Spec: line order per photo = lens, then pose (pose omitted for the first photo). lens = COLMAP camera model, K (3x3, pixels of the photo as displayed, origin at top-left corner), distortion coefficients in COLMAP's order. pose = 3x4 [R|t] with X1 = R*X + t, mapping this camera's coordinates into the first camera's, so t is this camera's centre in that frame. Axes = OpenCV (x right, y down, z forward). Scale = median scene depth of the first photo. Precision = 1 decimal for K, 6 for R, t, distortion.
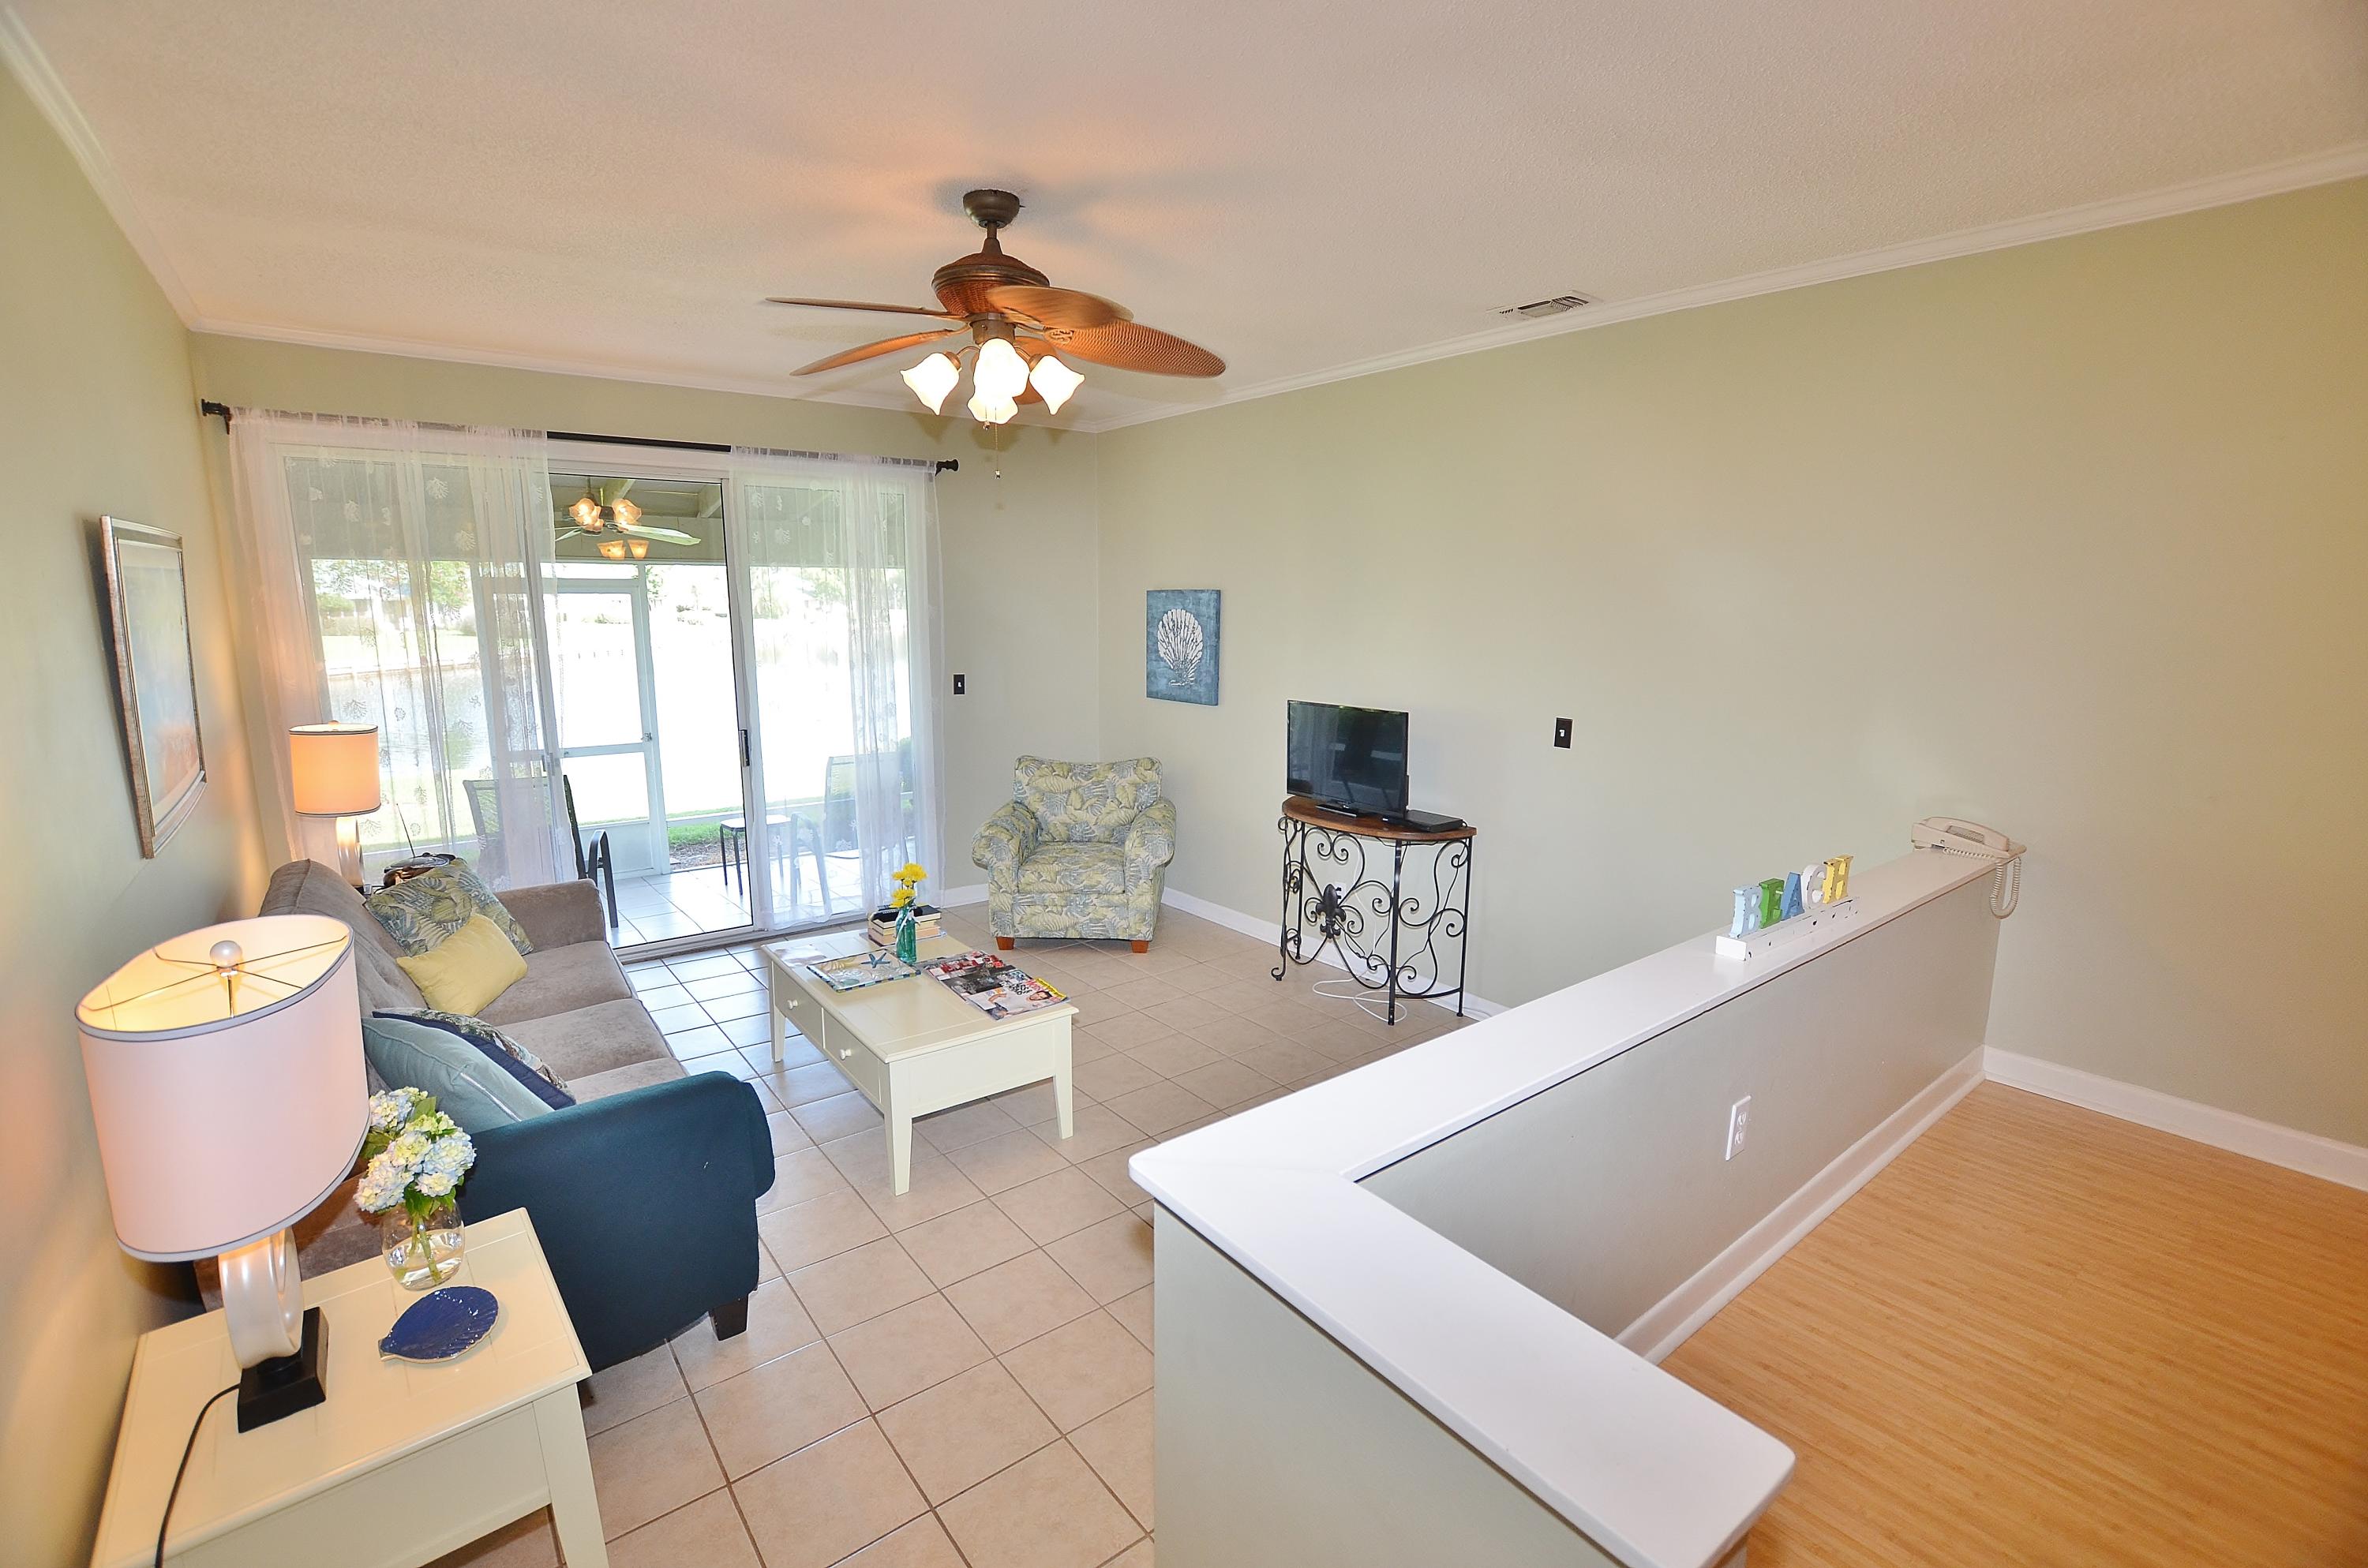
lens RADIAL K [[1038.5, 0, 1169.3], [0, 1038.5, 792.4], [0, 0, 1]] dist [-0.029432, 0.001040]
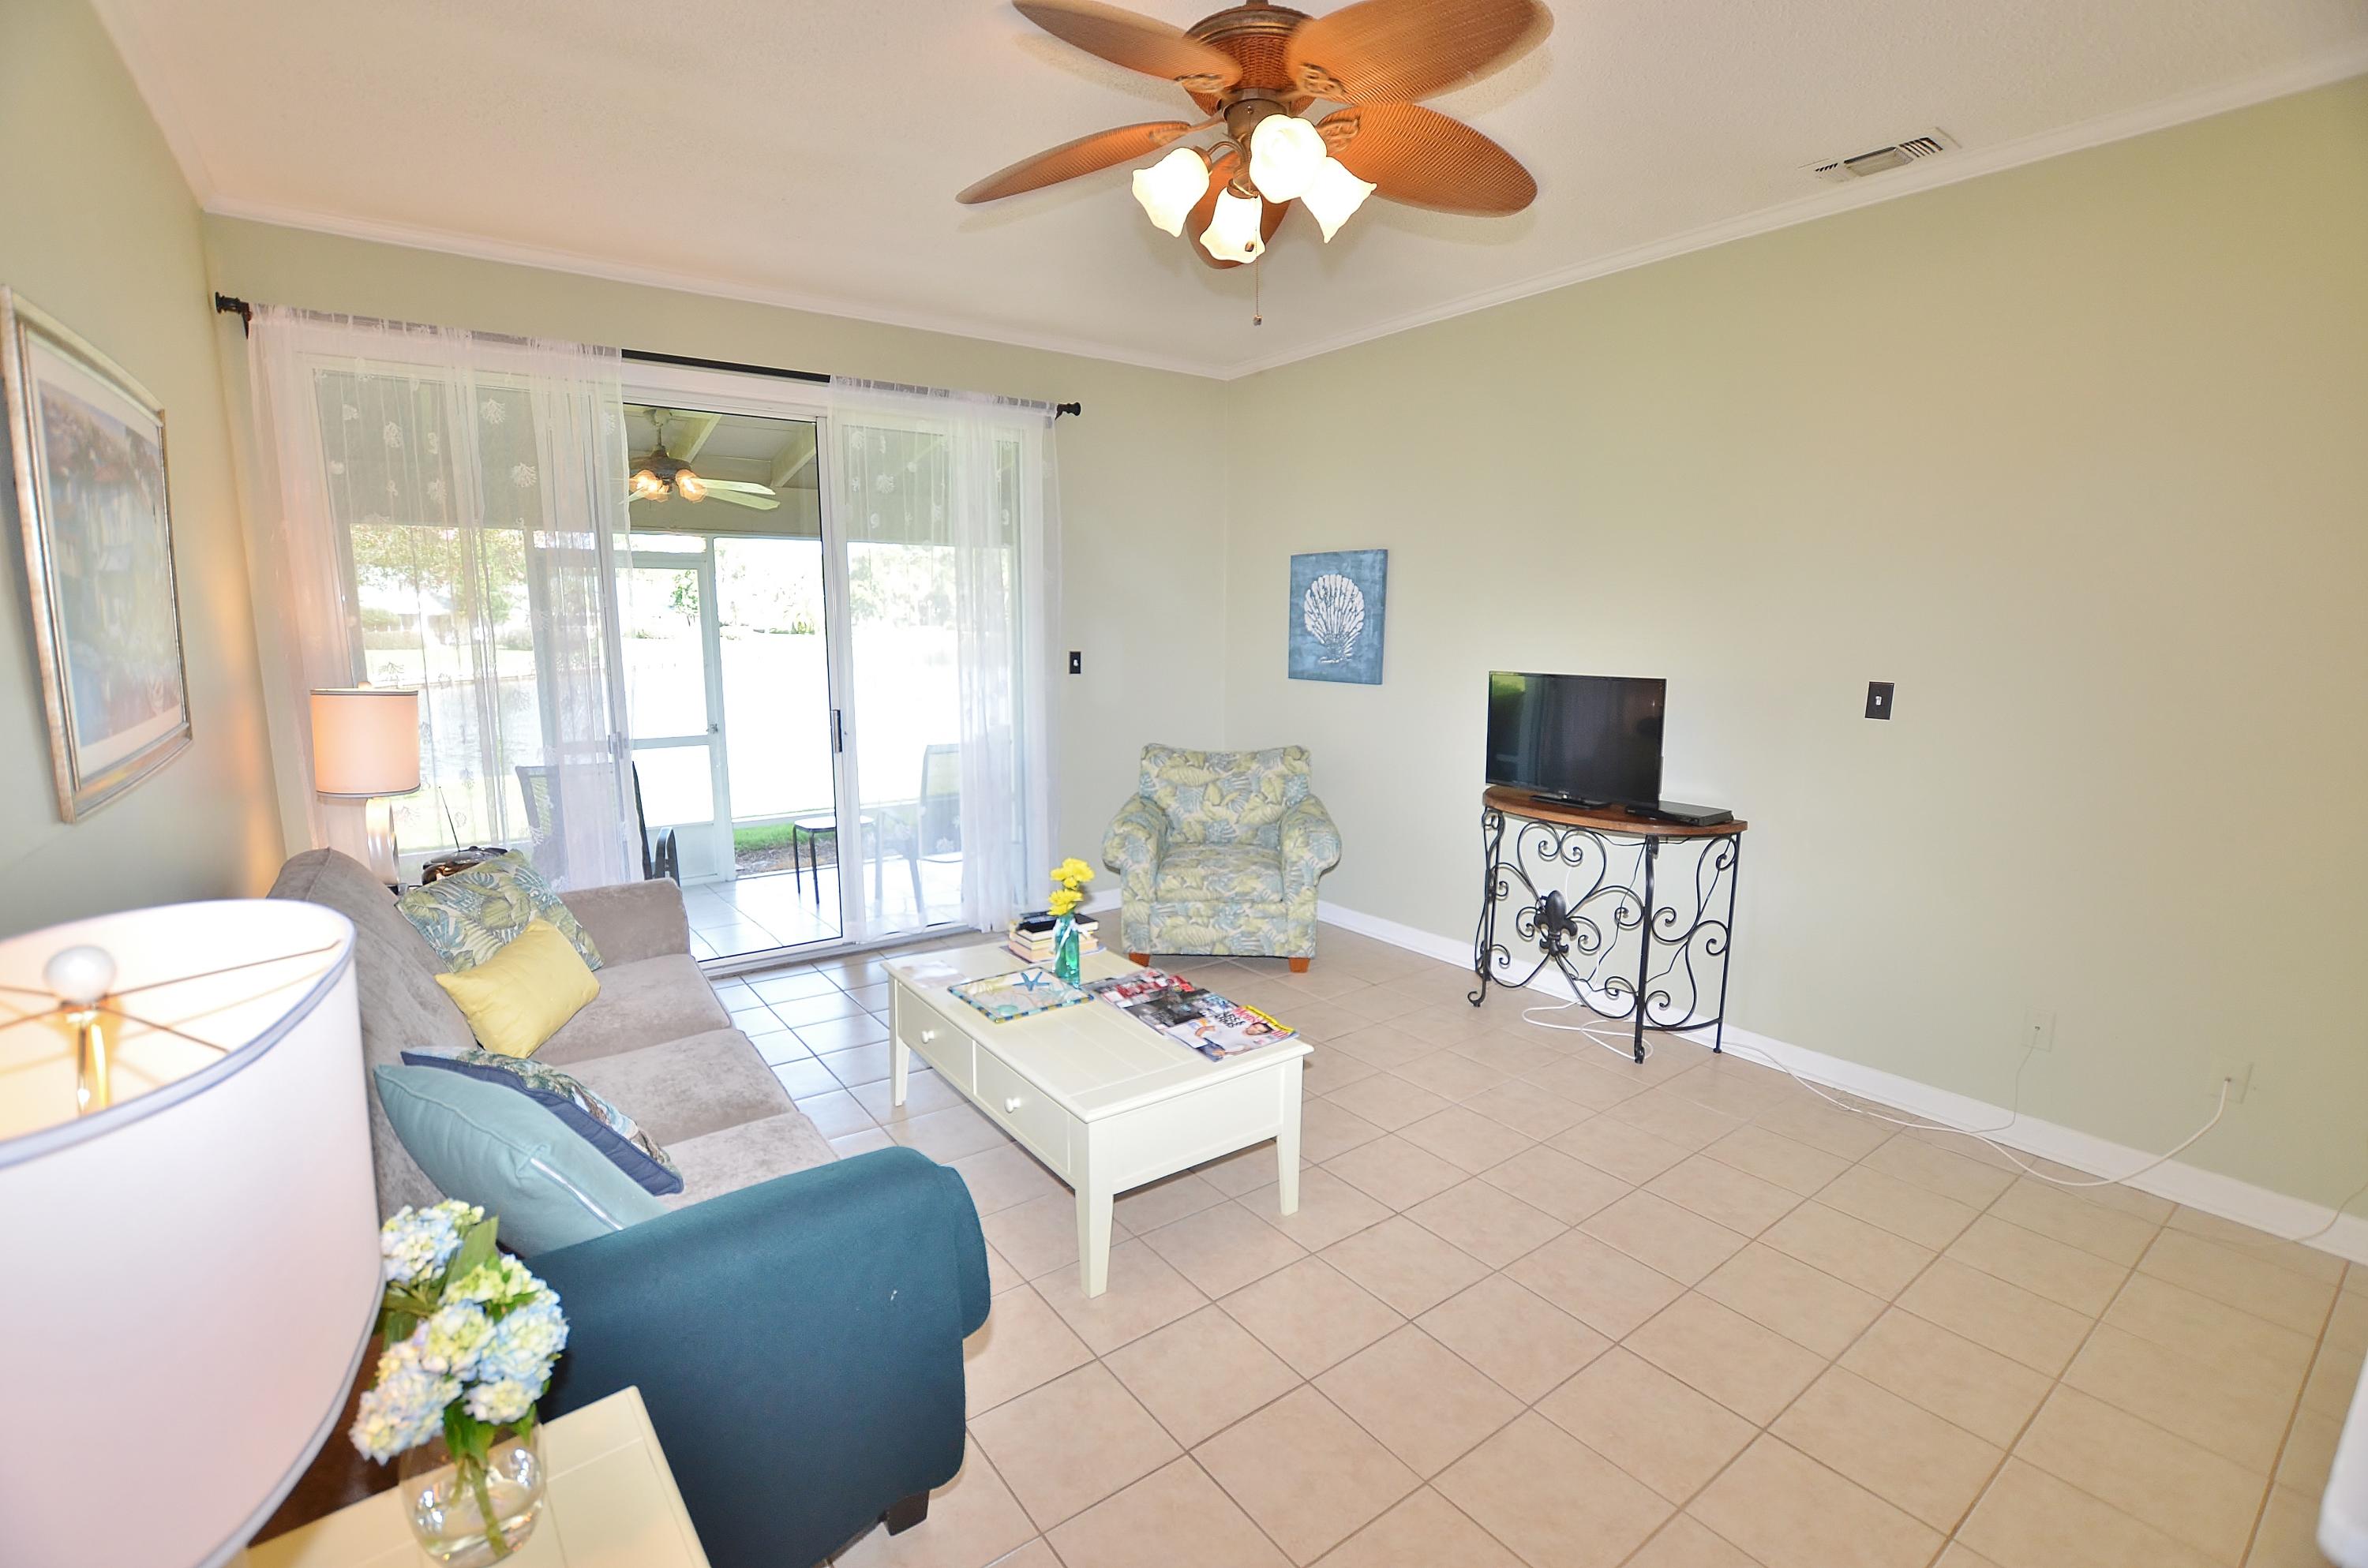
lens RADIAL K [[1038.5, 0, 1169.3], [0, 1038.5, 792.4], [0, 0, 1]] dist [-0.029432, 0.001040]
pose [[0.999593, 0.003018, -0.028351, -0.134334], [-0.003493, 0.999854, -0.016733, 0.026442], [0.028296, 0.016825, 0.999458, 0.178312]]
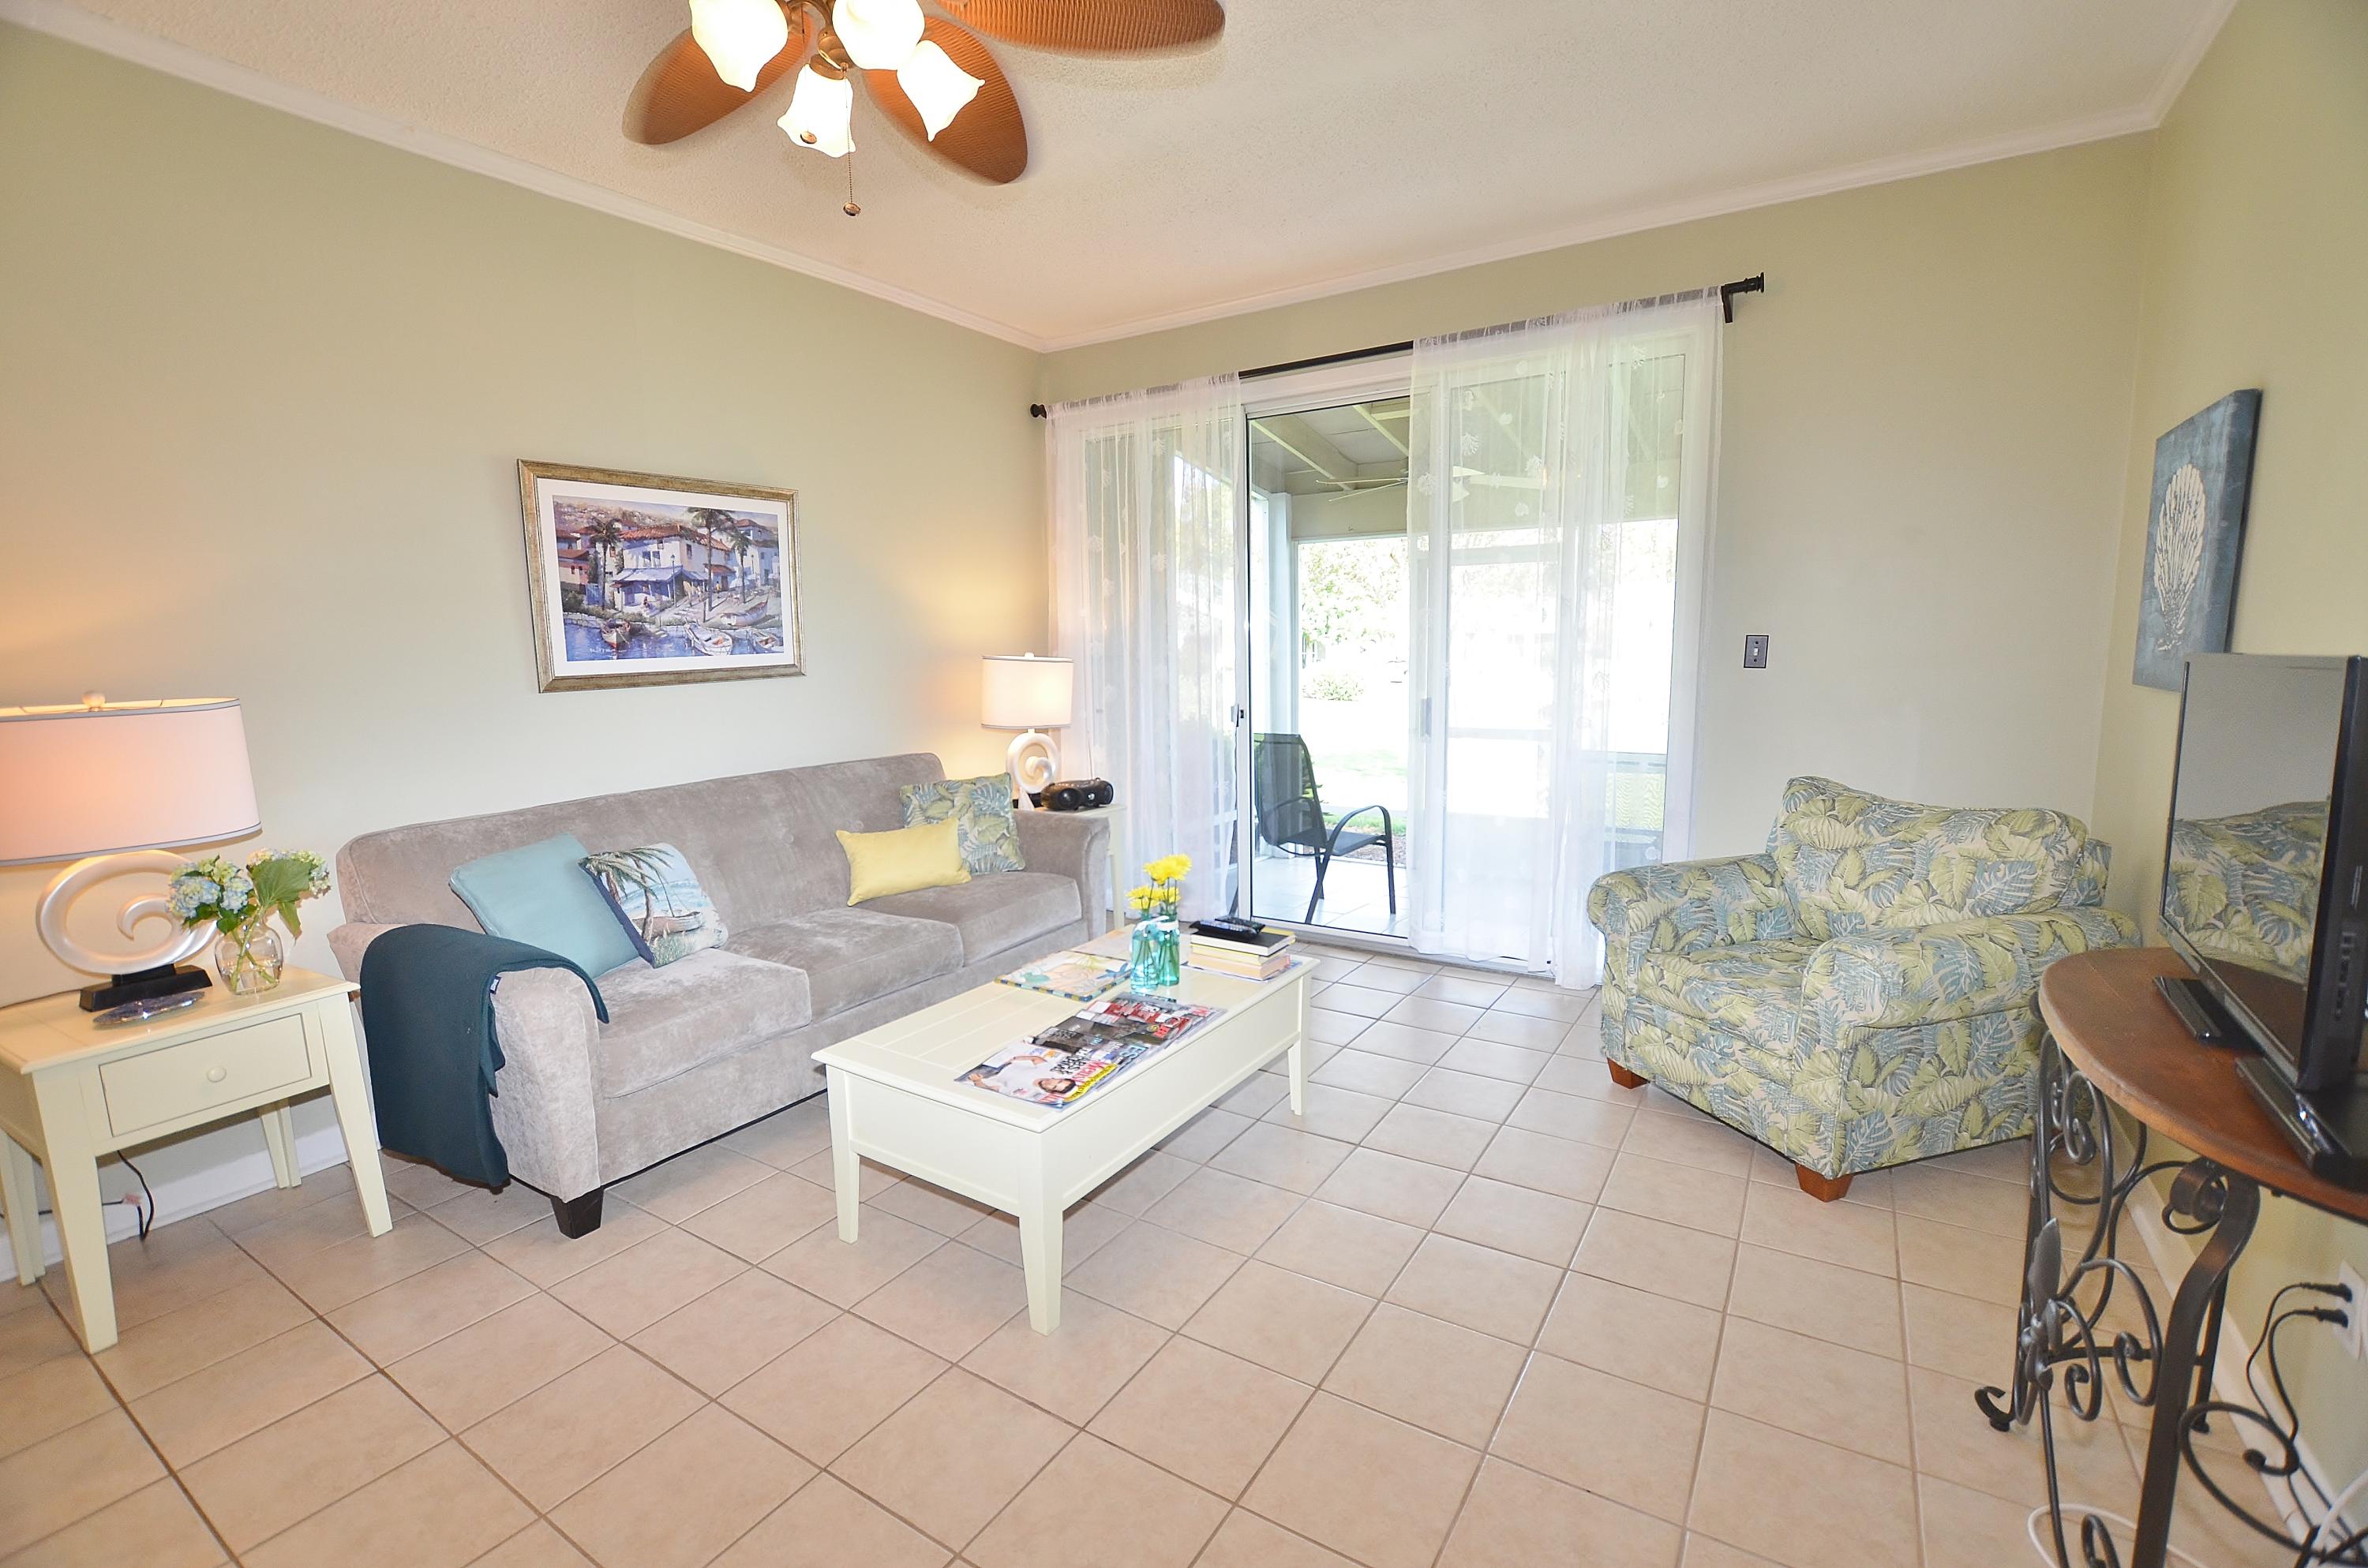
lens RADIAL K [[1037.2, 0, 1173.1], [0, 1037.2, 794.6], [0, 0, 1]] dist [-0.028020, -0.000360]
pose [[0.335539, 0.125460, -0.933635, 0.349594], [-0.152255, 0.985284, 0.077681, -0.022382], [0.929641, 0.116086, 0.349703, 0.659655]]
